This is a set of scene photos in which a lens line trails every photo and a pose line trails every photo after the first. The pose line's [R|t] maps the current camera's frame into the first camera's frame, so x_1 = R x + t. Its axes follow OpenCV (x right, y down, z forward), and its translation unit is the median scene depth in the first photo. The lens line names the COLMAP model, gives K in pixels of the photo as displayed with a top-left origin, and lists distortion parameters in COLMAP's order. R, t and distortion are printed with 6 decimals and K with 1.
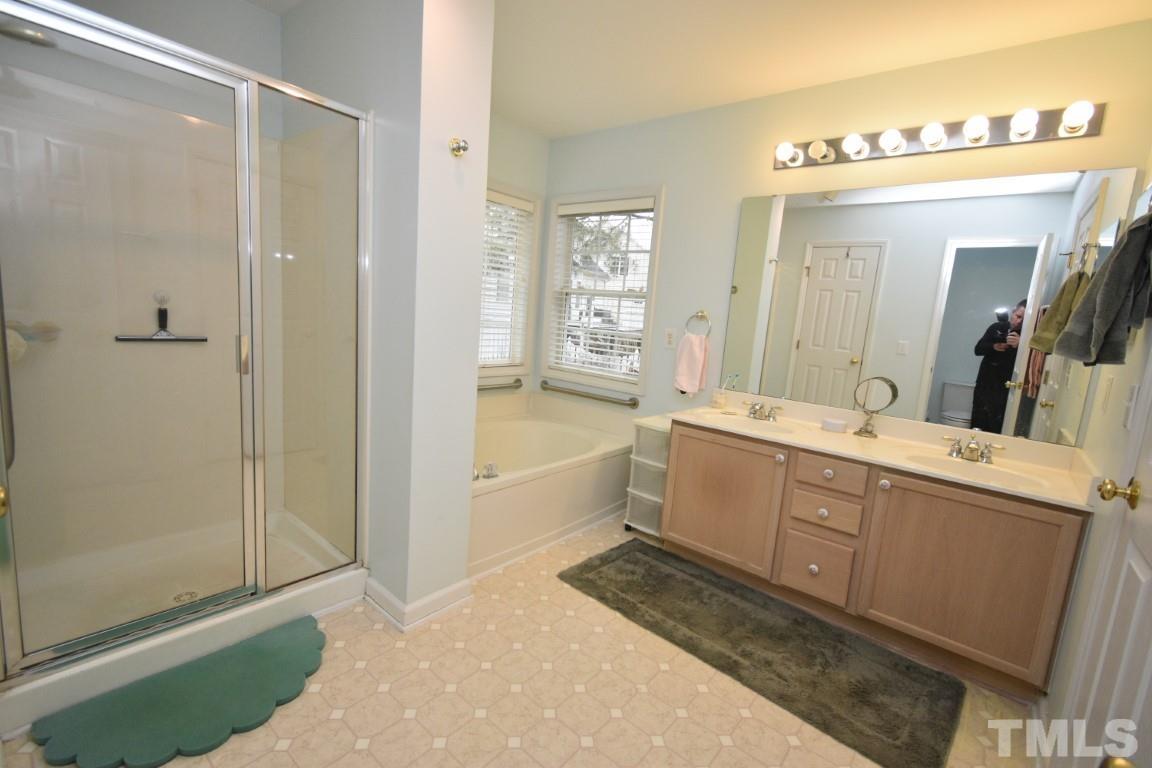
lens RADIAL K [[508.2, 0, 581.4], [0, 508.2, 384.1], [0, 0, 1]] dist [0.009162, -0.004182]
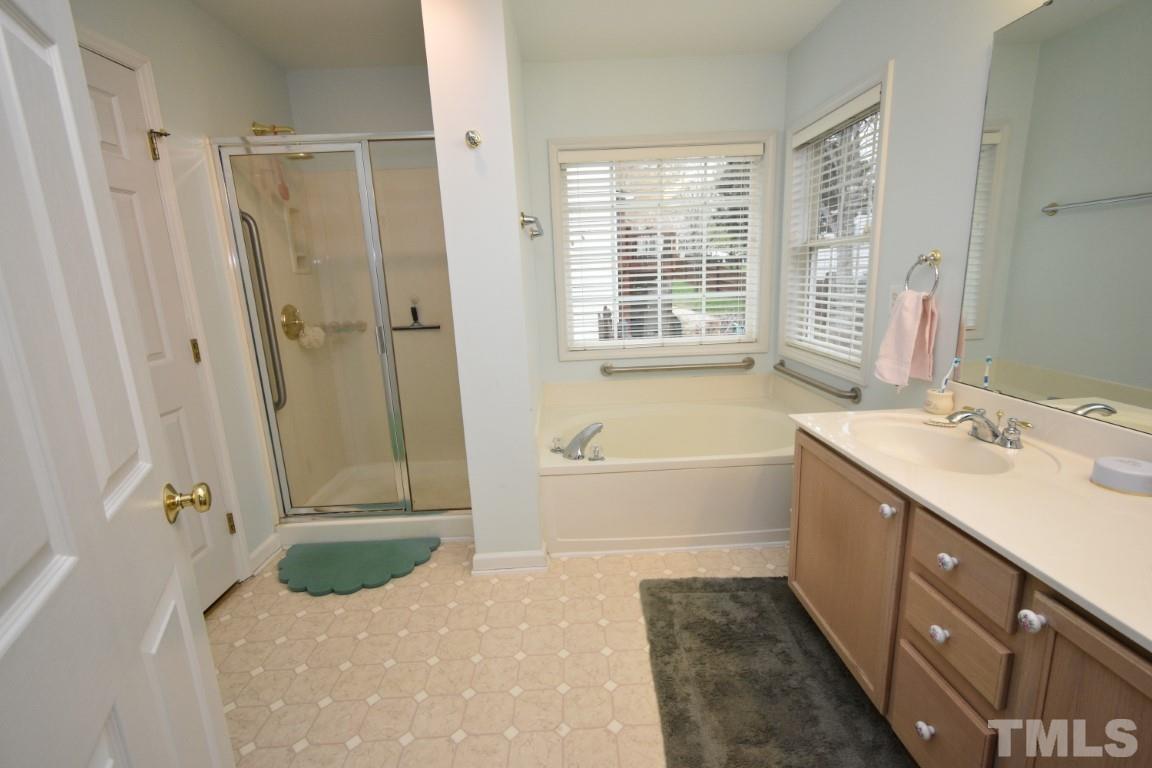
lens RADIAL K [[508.2, 0, 579.6], [0, 508.2, 386.3], [0, 0, 1]] dist [0.009162, -0.004182]
pose [[0.651648, 0.059826, -0.756158, 0.526827], [-0.016260, 0.997757, 0.064928, -0.020583], [0.758347, -0.030015, 0.651160, 0.343297]]
